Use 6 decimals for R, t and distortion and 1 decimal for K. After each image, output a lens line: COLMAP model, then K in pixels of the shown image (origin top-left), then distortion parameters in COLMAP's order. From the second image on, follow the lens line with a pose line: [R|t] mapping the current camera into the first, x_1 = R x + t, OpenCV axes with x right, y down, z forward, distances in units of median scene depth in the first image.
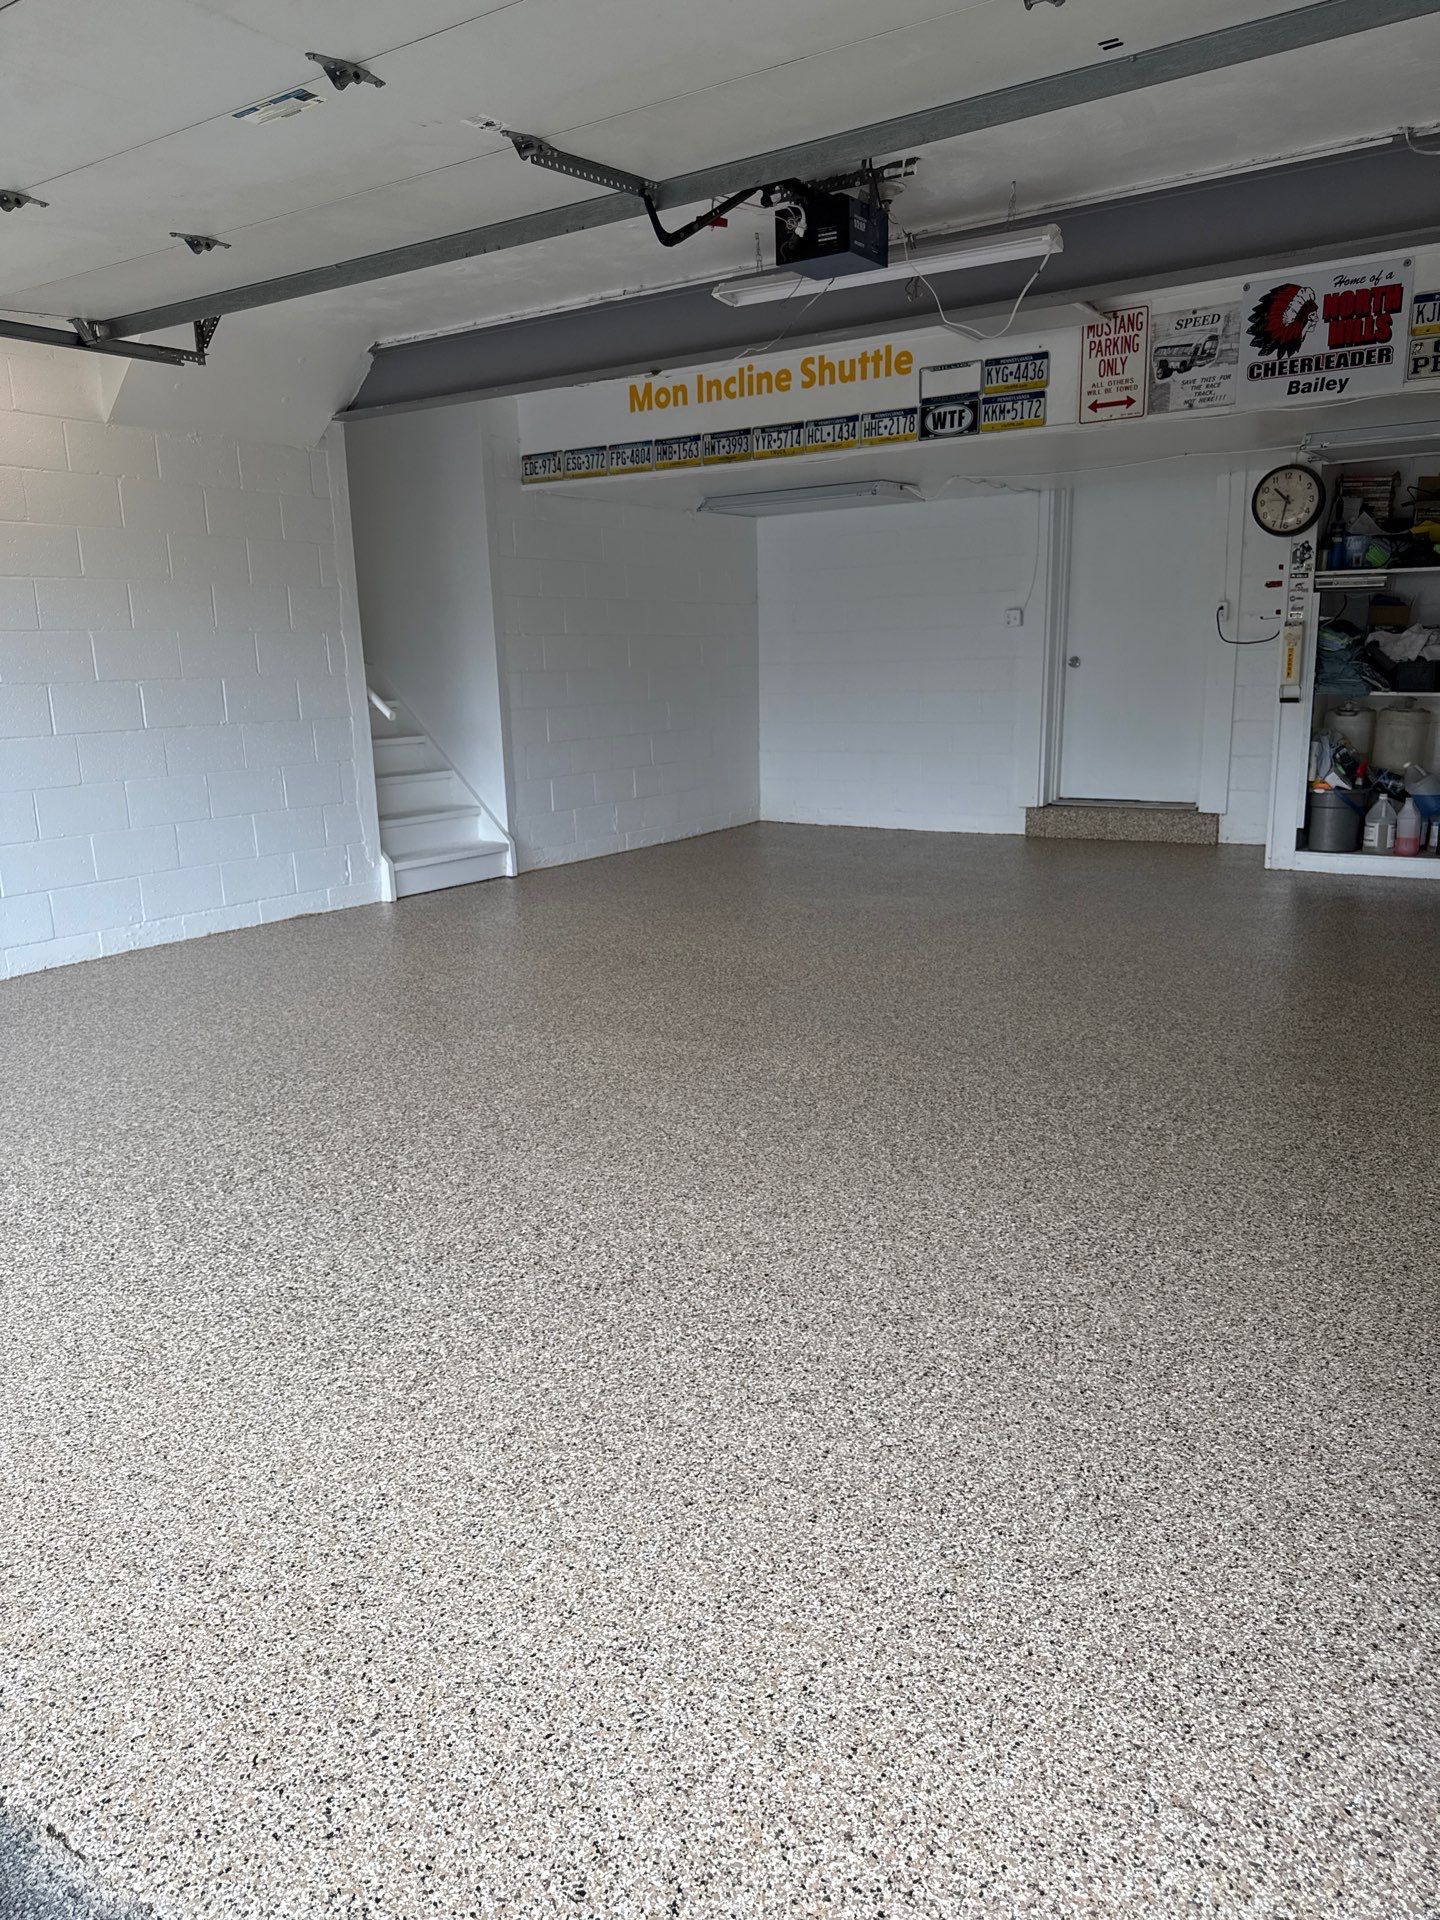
lens RADIAL K [[1392.7, 0, 715.1], [0, 1392.7, 1014.8], [0, 0, 1]] dist [0.008021, -0.015290]
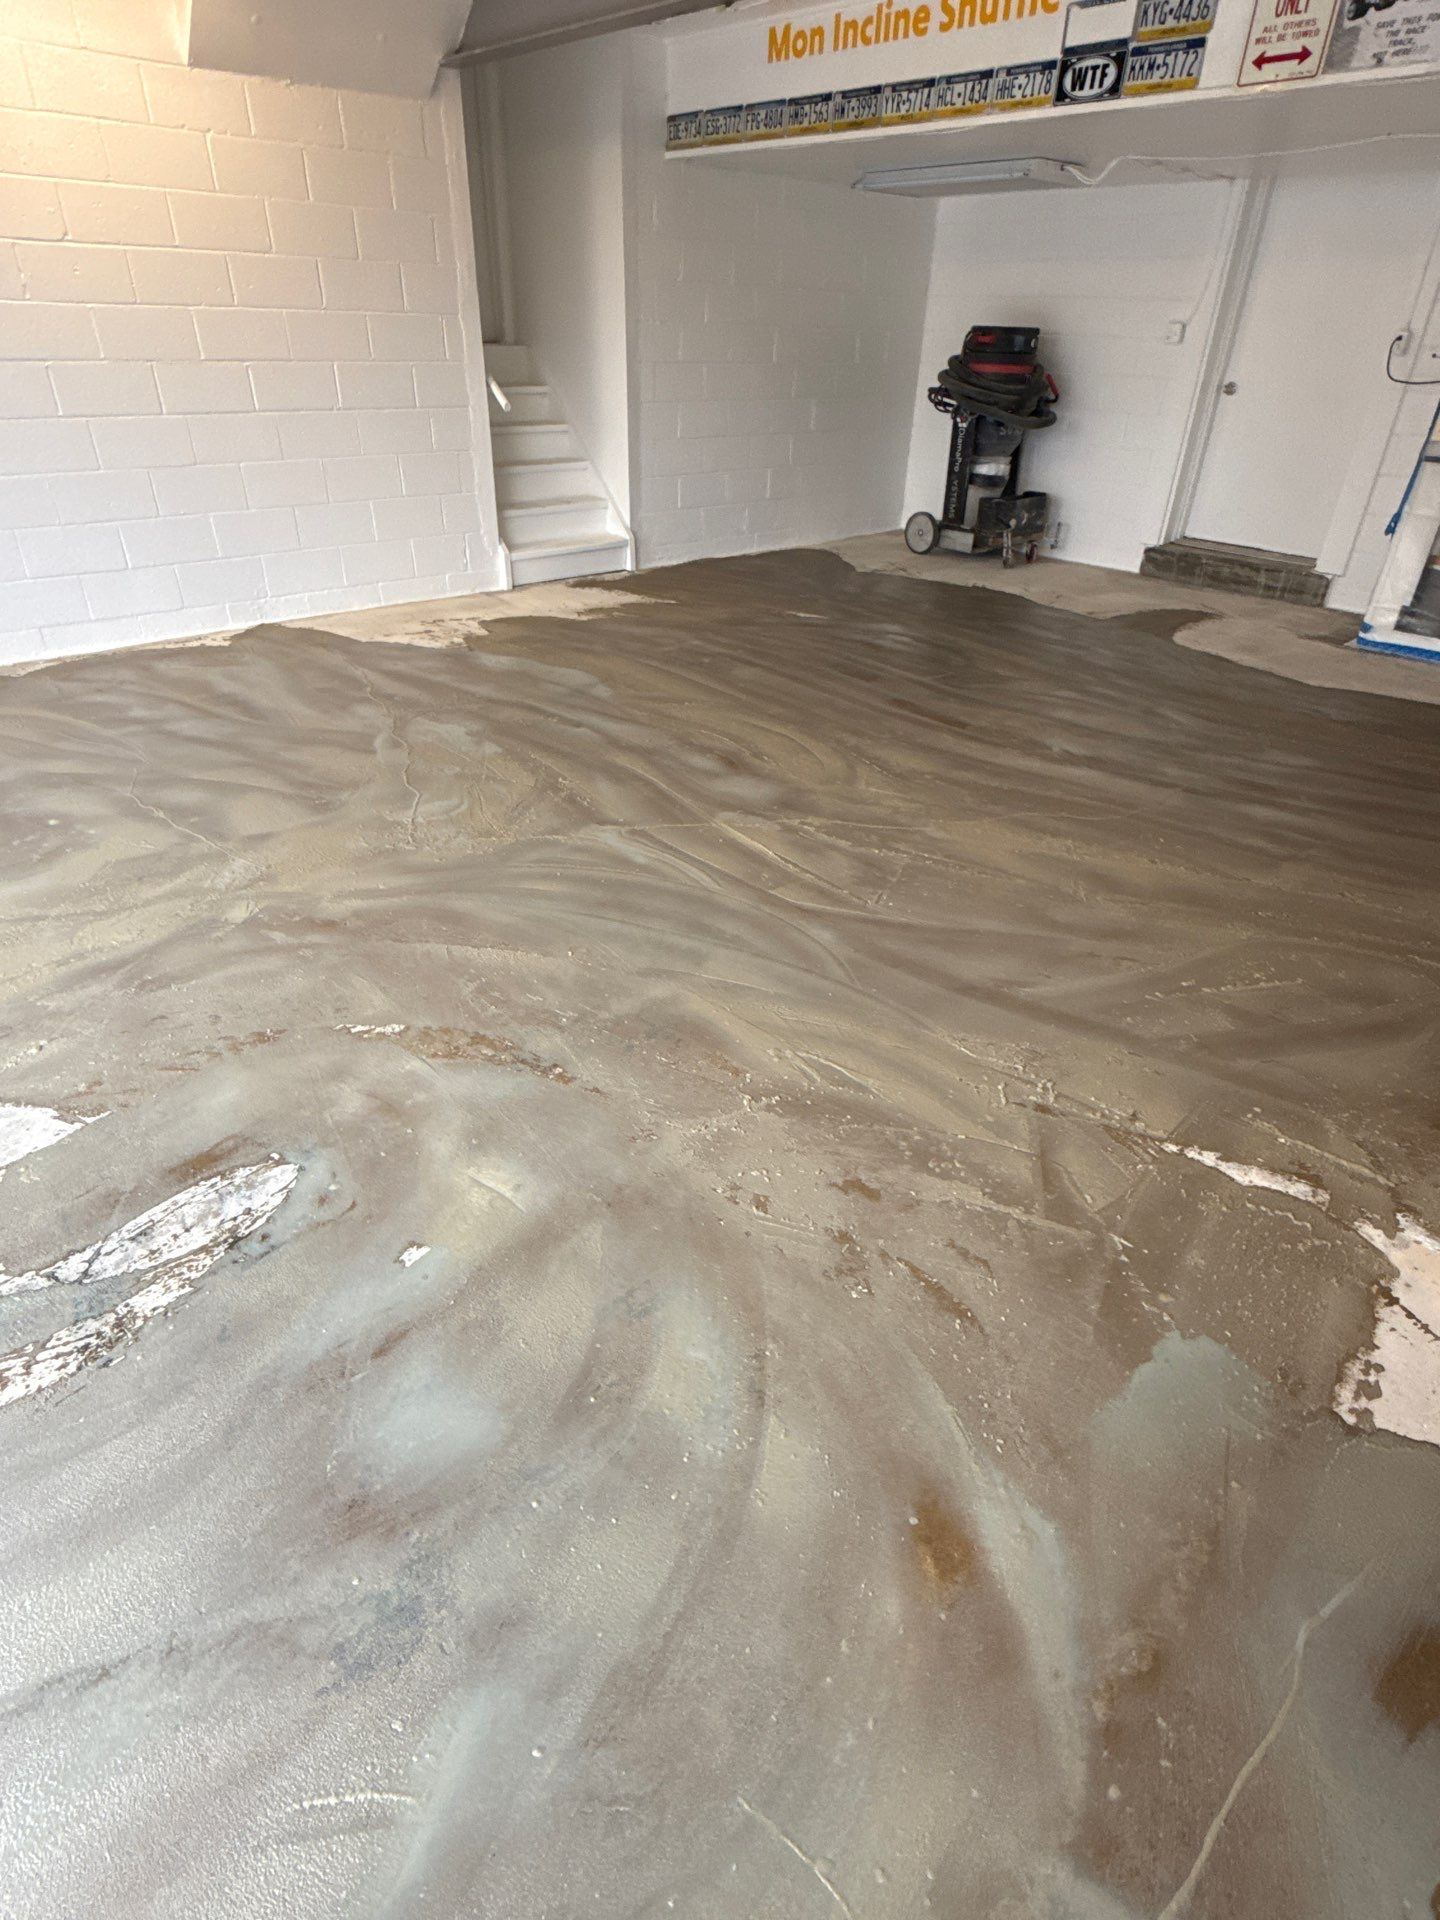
lens RADIAL K [[1045.3, 0, 726.5], [0, 1045.3, 974.8], [0, 0, 1]] dist [-0.006921, 0.003804]
pose [[0.970412, 0.168971, -0.172481, 0.139393], [-0.109241, 0.944289, 0.310458, -0.070438], [0.215330, -0.282430, 0.934808, 0.172791]]
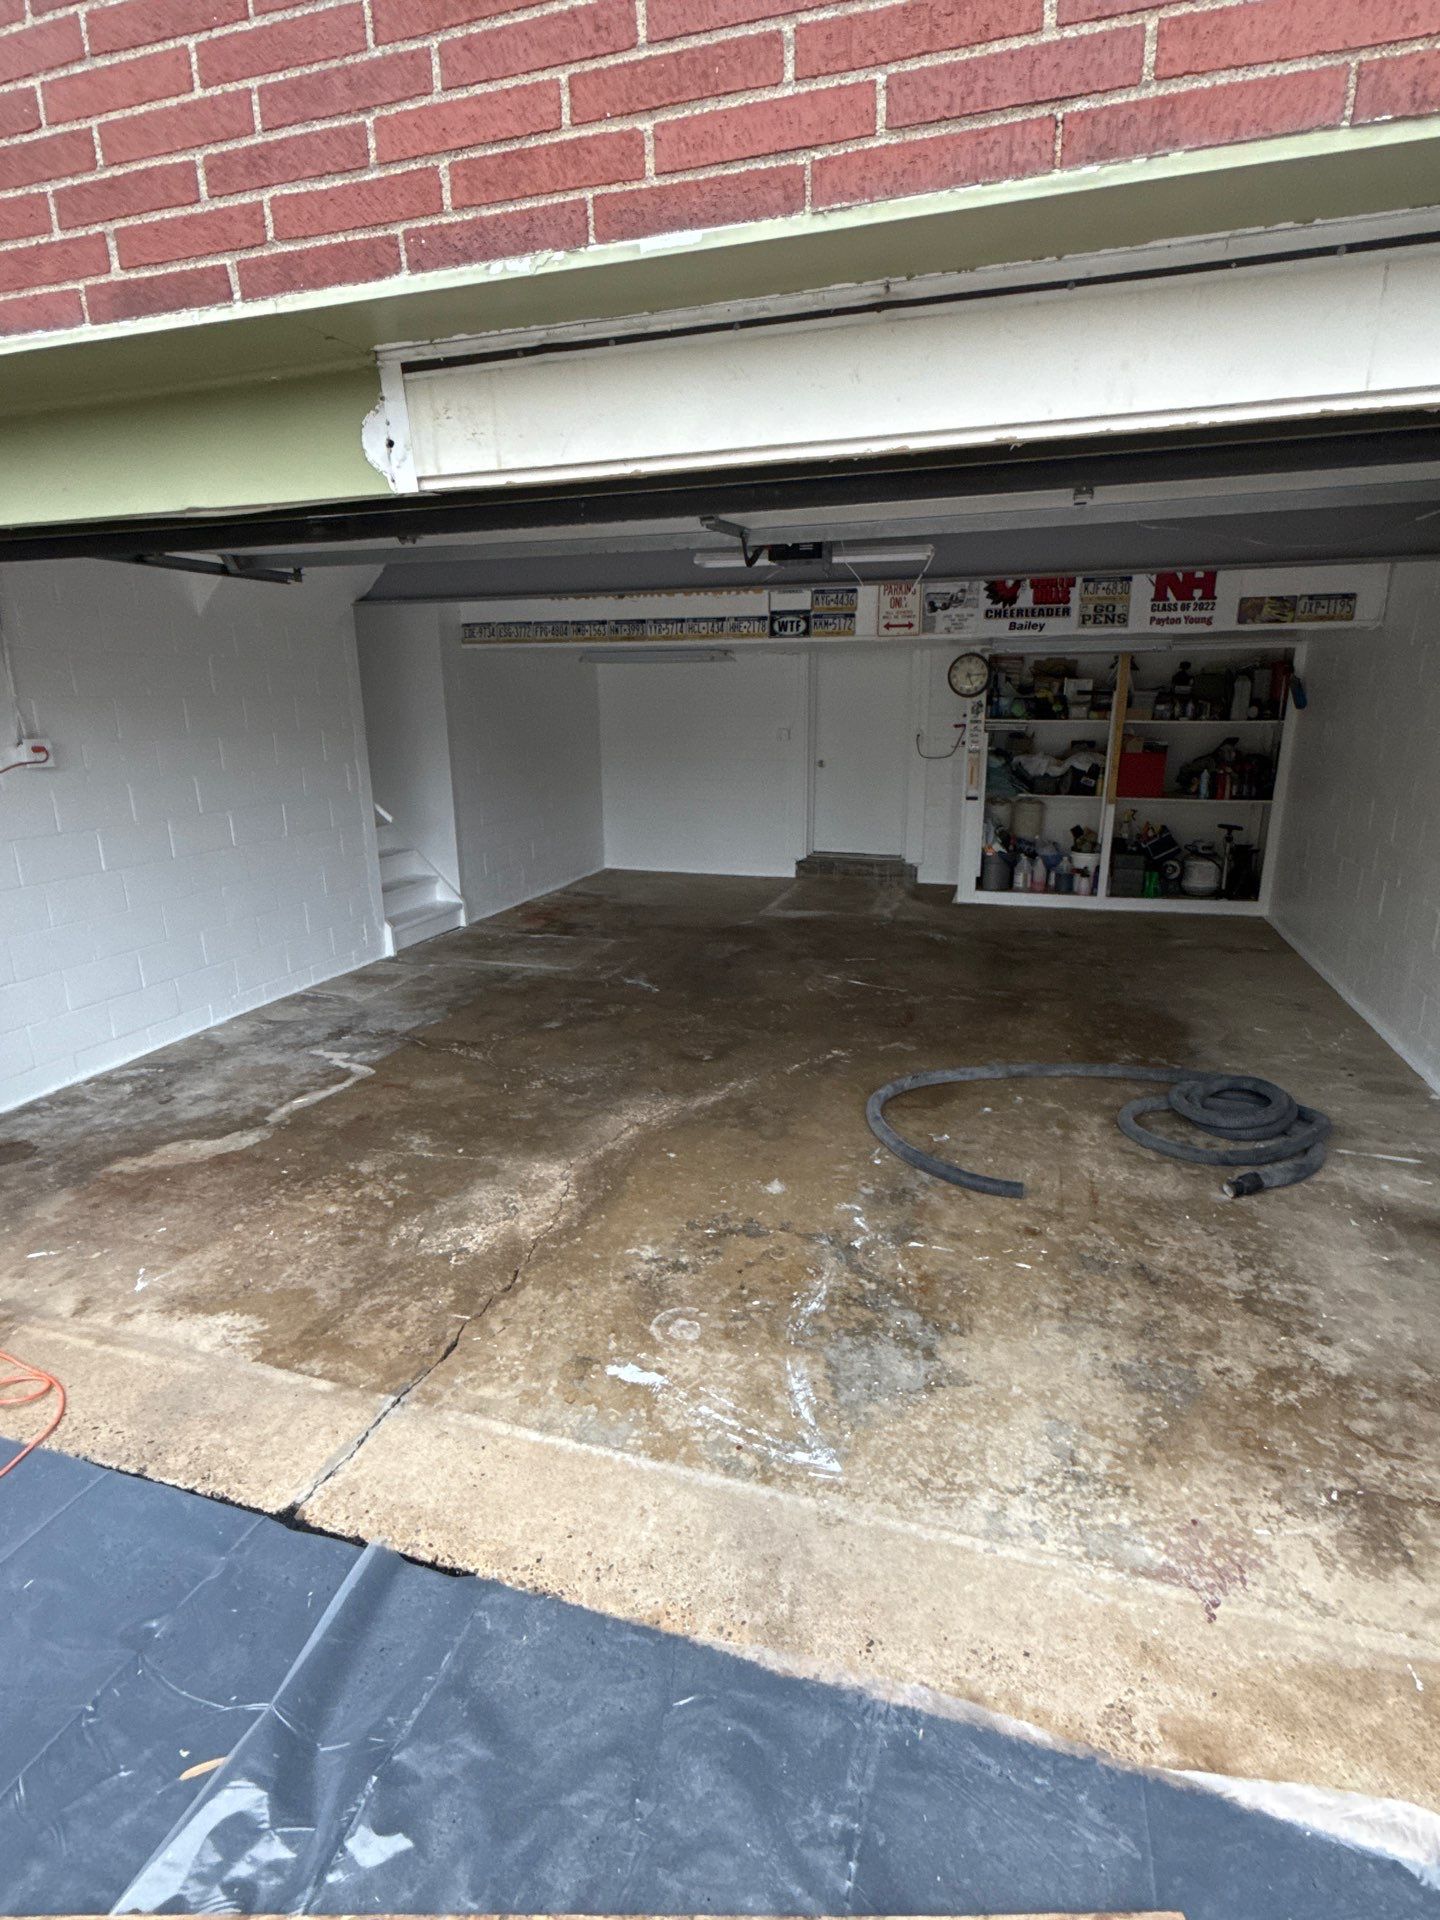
lens RADIAL K [[991.2, 0, 709.1], [0, 991.2, 963.6], [0, 0, 1]] dist [-0.013907, -0.000233]
pose [[0.958241, -0.058014, 0.280016, -0.214603], [0.053981, 0.998297, 0.022103, -0.080978], [-0.280821, -0.006065, 0.959741, -0.007001]]
